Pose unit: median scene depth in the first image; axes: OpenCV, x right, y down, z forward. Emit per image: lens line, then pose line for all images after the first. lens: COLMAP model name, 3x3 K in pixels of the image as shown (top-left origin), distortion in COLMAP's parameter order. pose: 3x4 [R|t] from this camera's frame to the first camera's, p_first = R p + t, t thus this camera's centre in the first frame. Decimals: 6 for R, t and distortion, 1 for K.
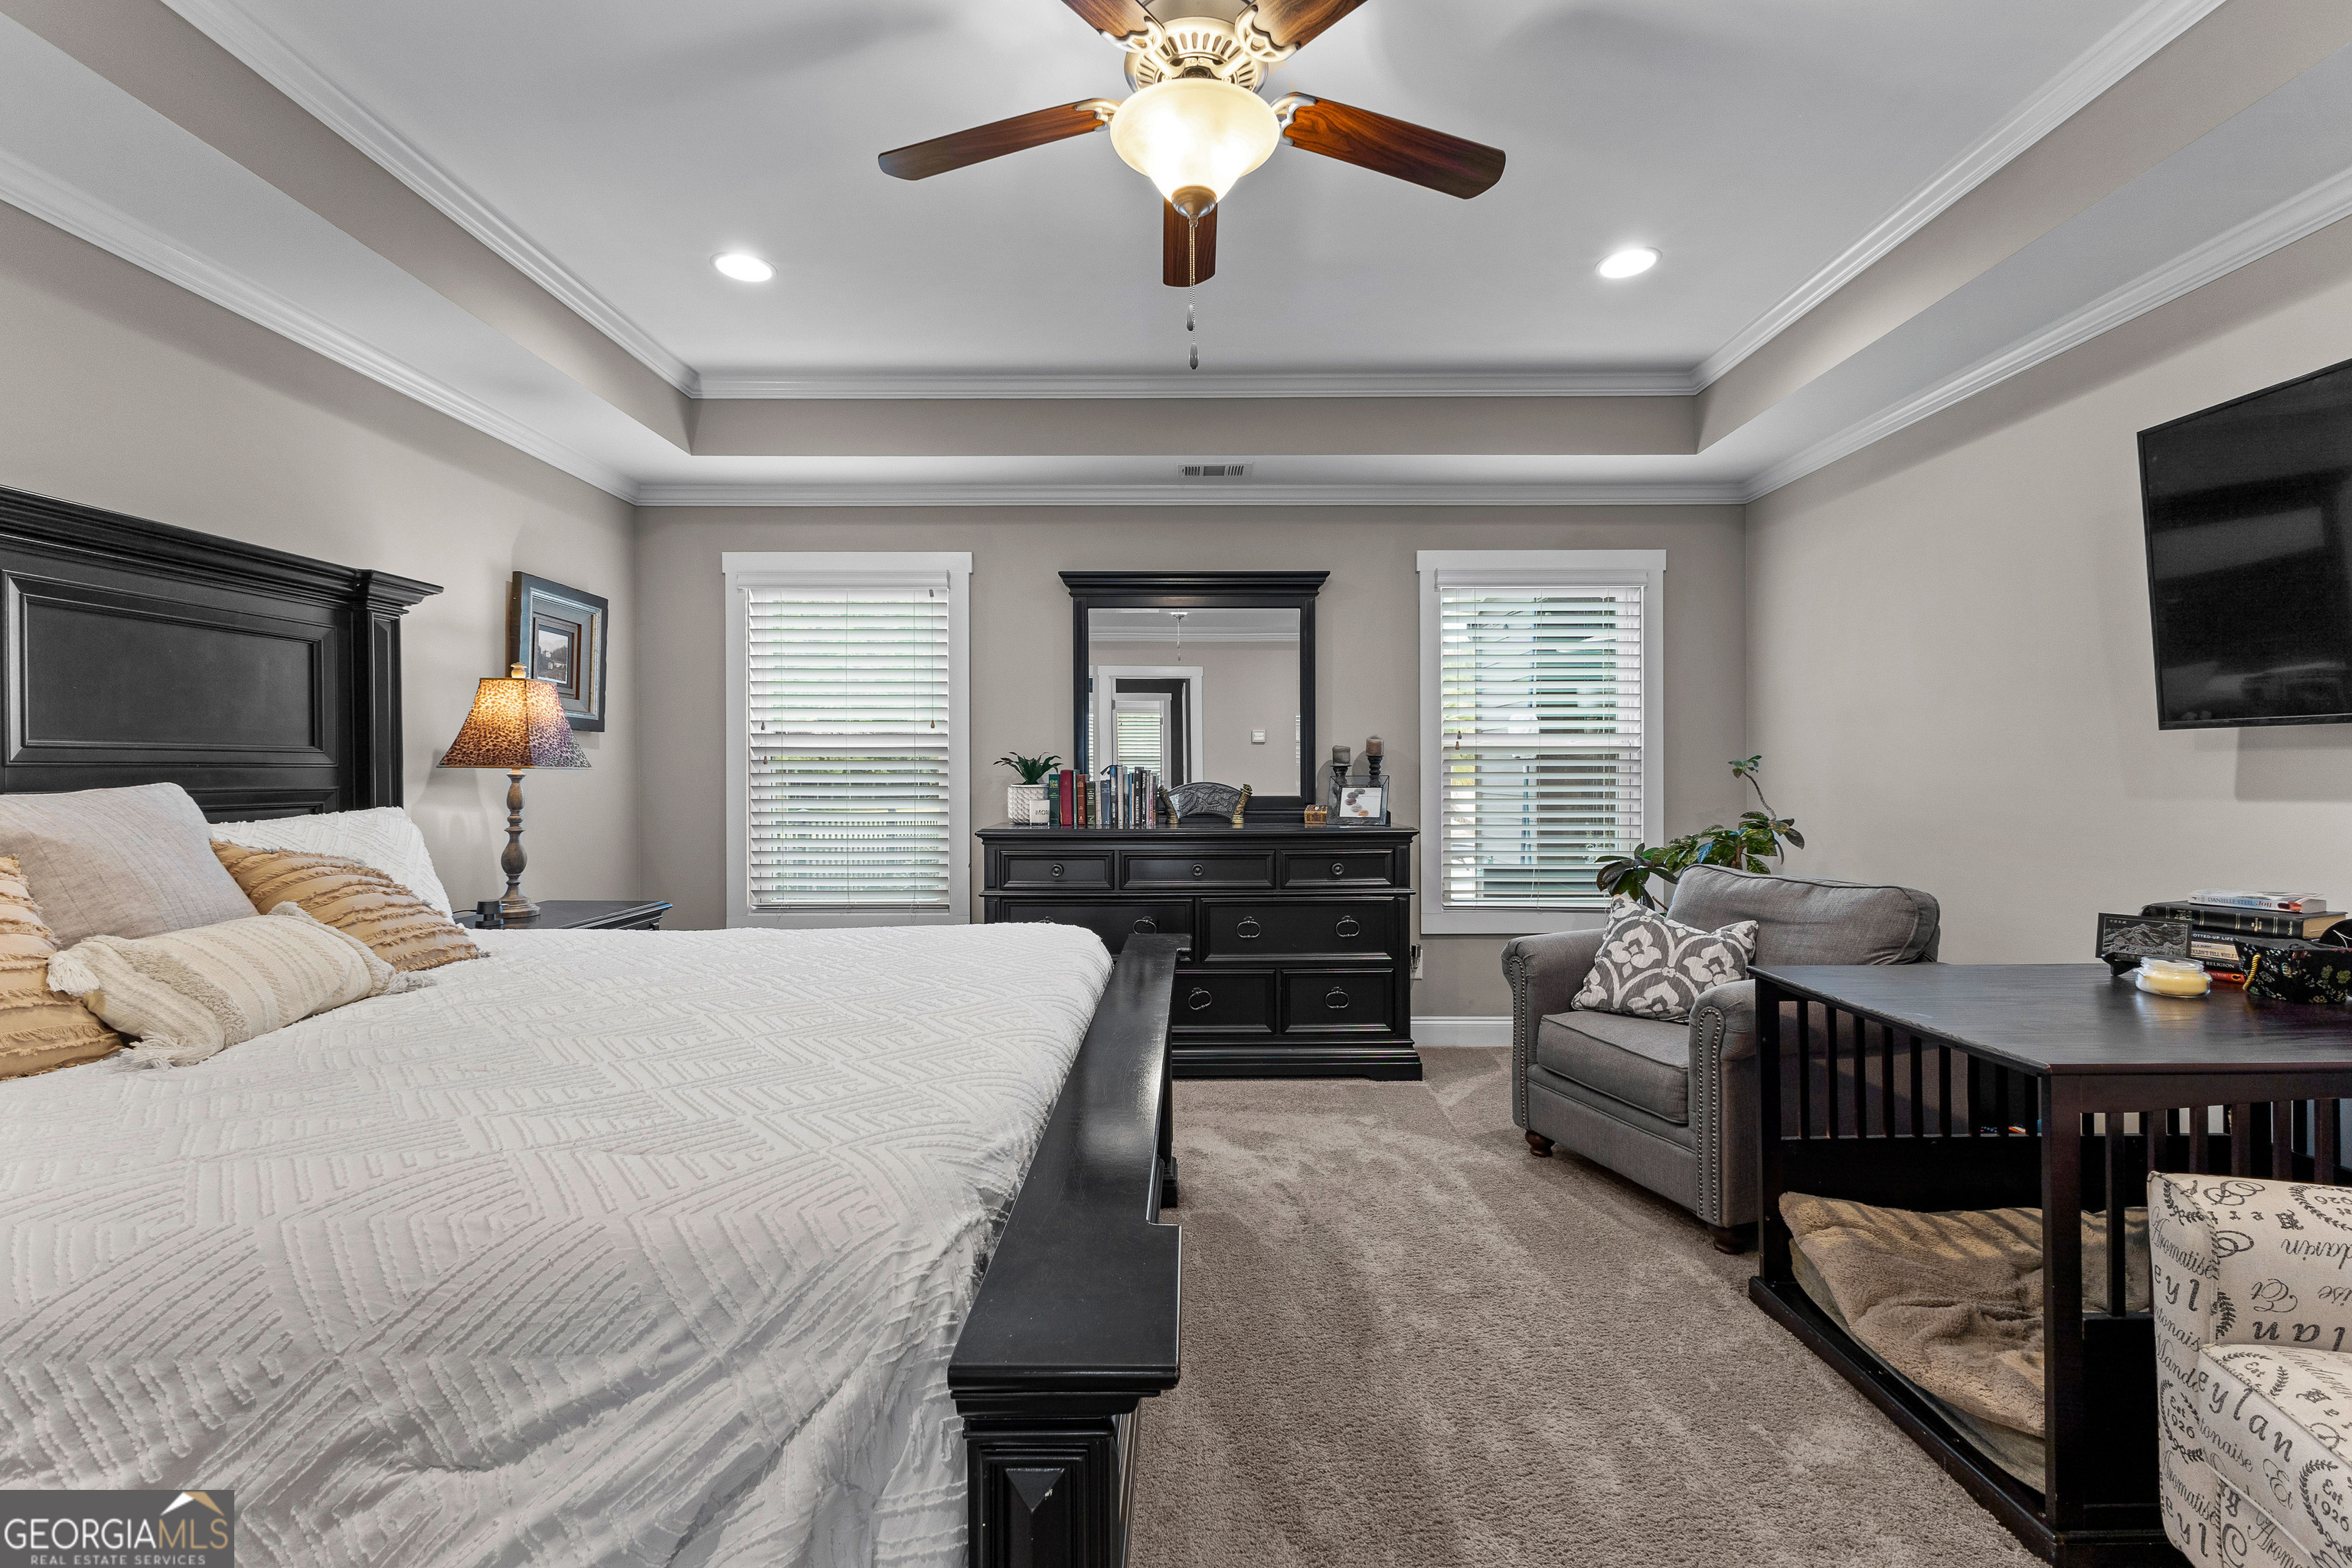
lens RADIAL K [[1019.4, 0, 1181.2], [0, 1019.4, 775.2], [0, 0, 1]] dist [0.010124, -0.000998]
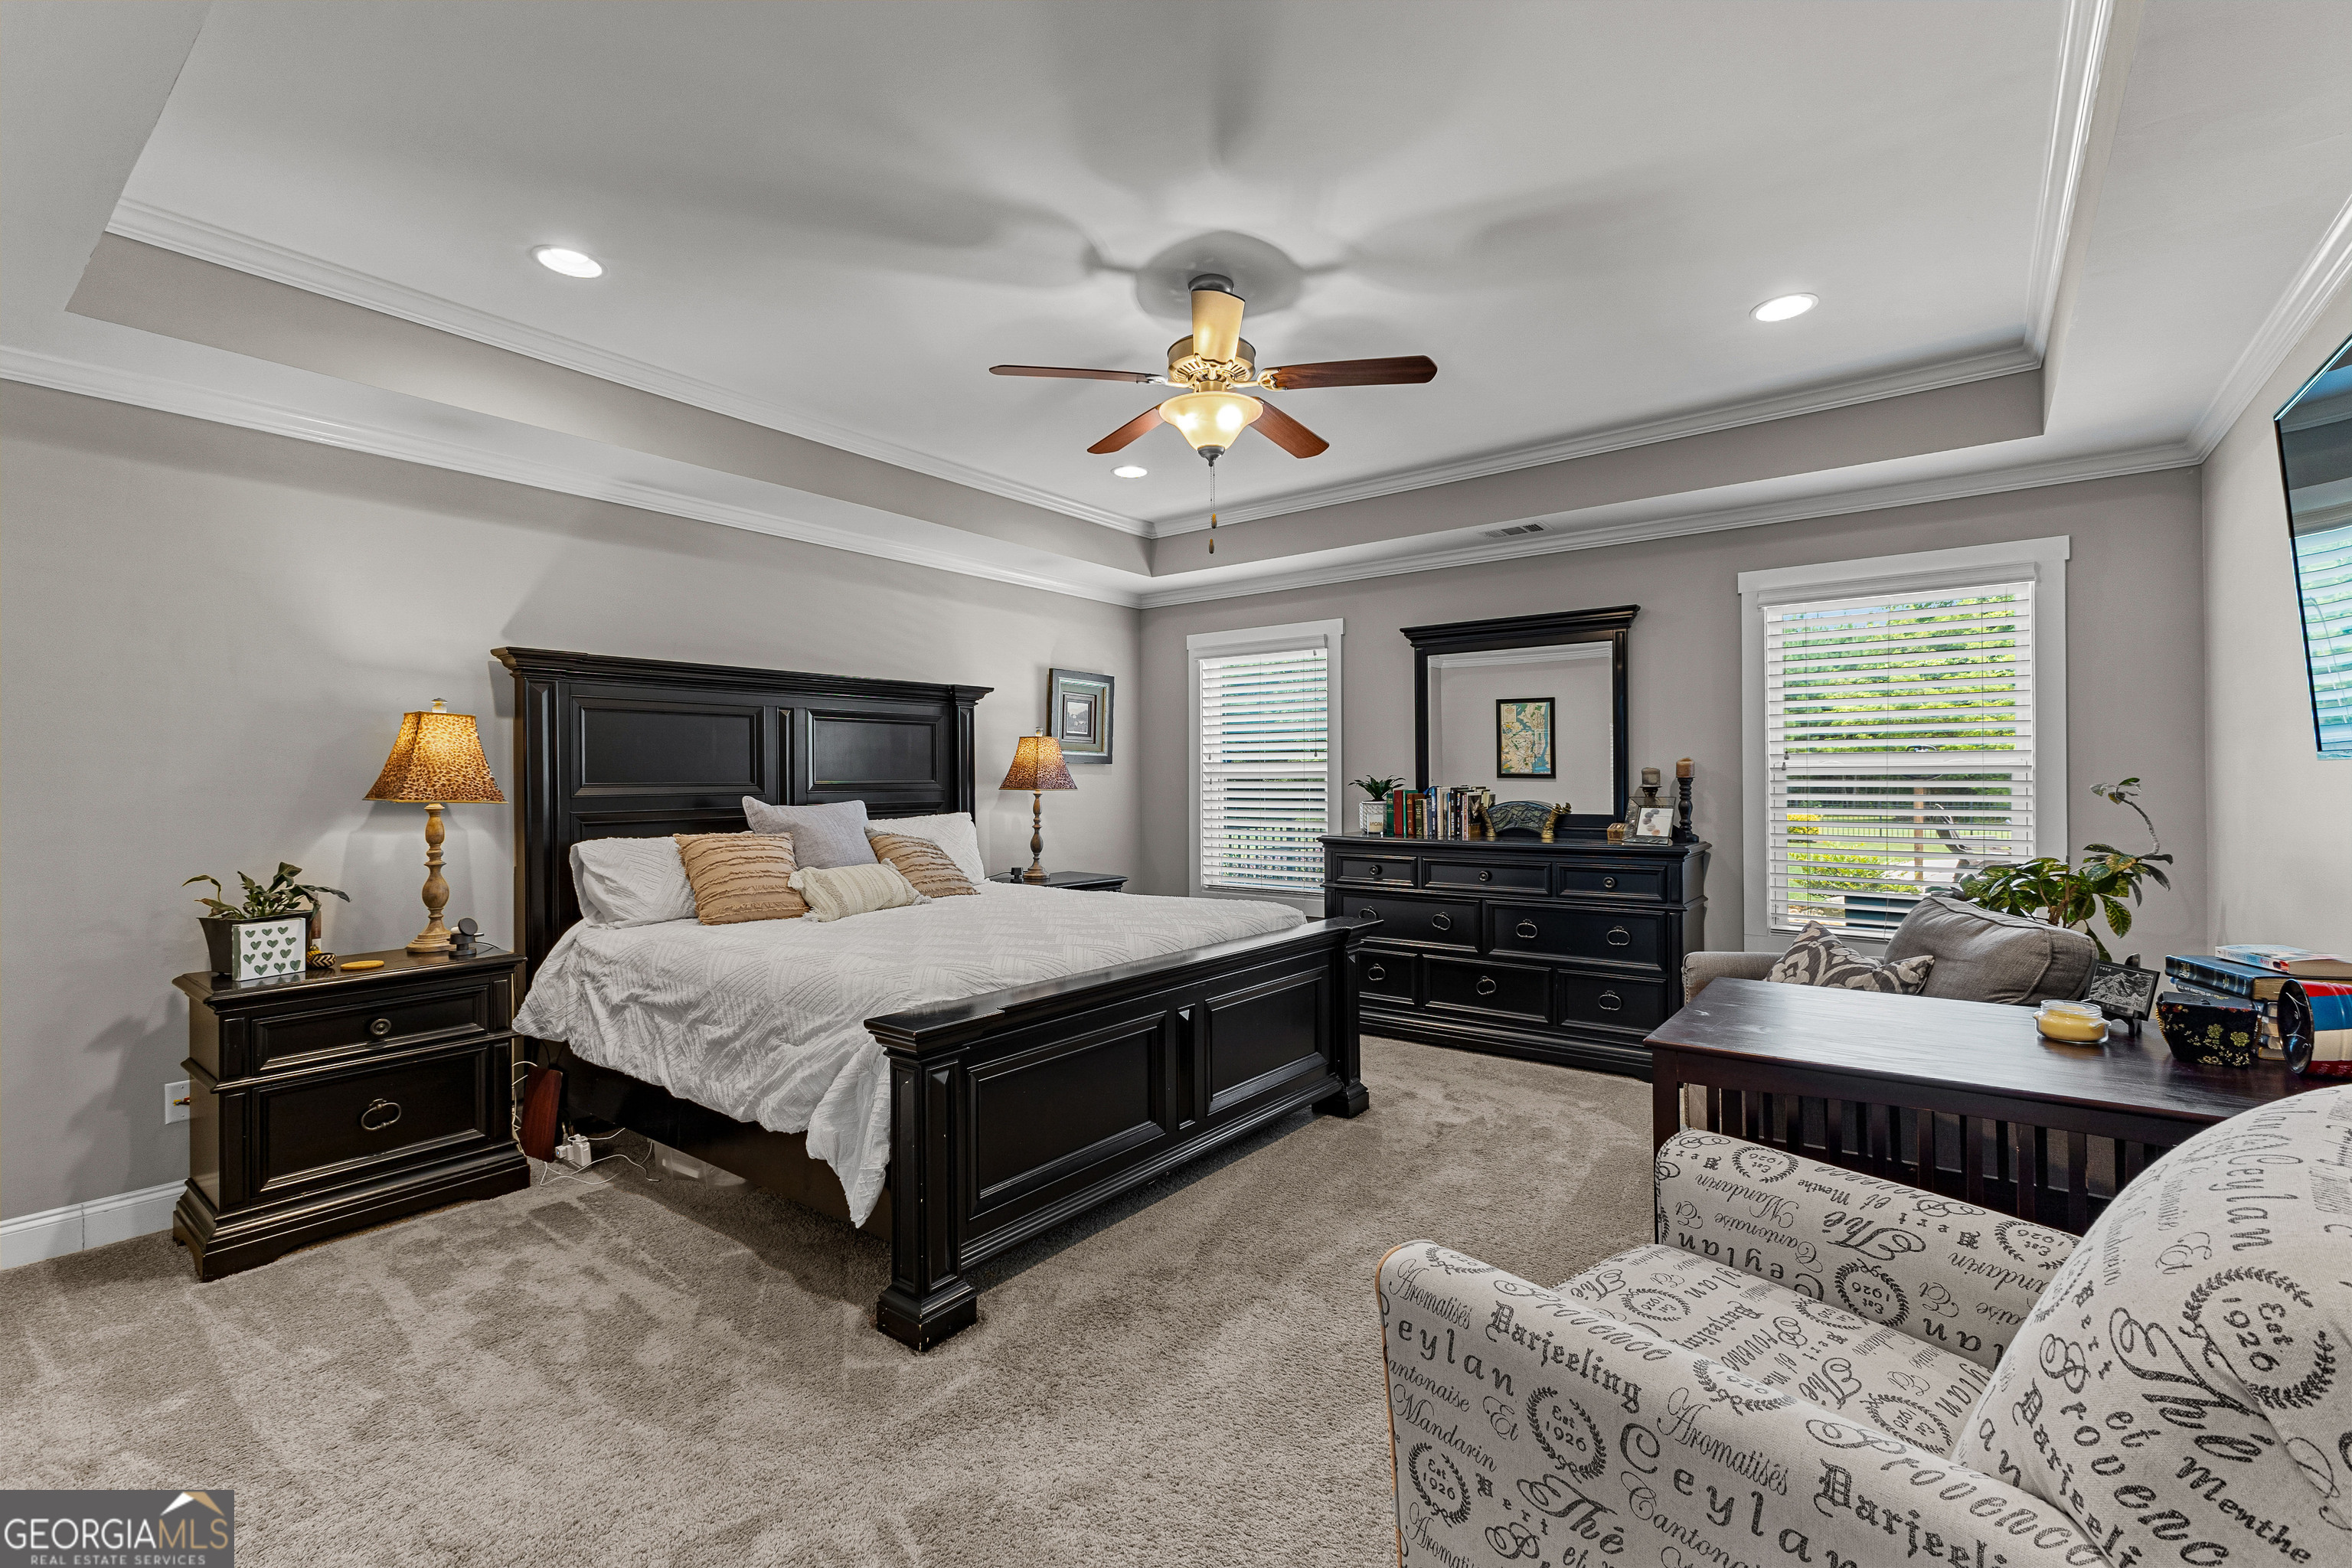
lens RADIAL K [[1019.4, 0, 1181.2], [0, 1019.4, 775.2], [0, 0, 1]] dist [0.010124, -0.000998]
pose [[0.793526, -0.004006, -0.608524, 0.520503], [0.000850, 0.999985, -0.005475, -0.020008], [0.608536, 0.003828, 0.793517, -0.170112]]
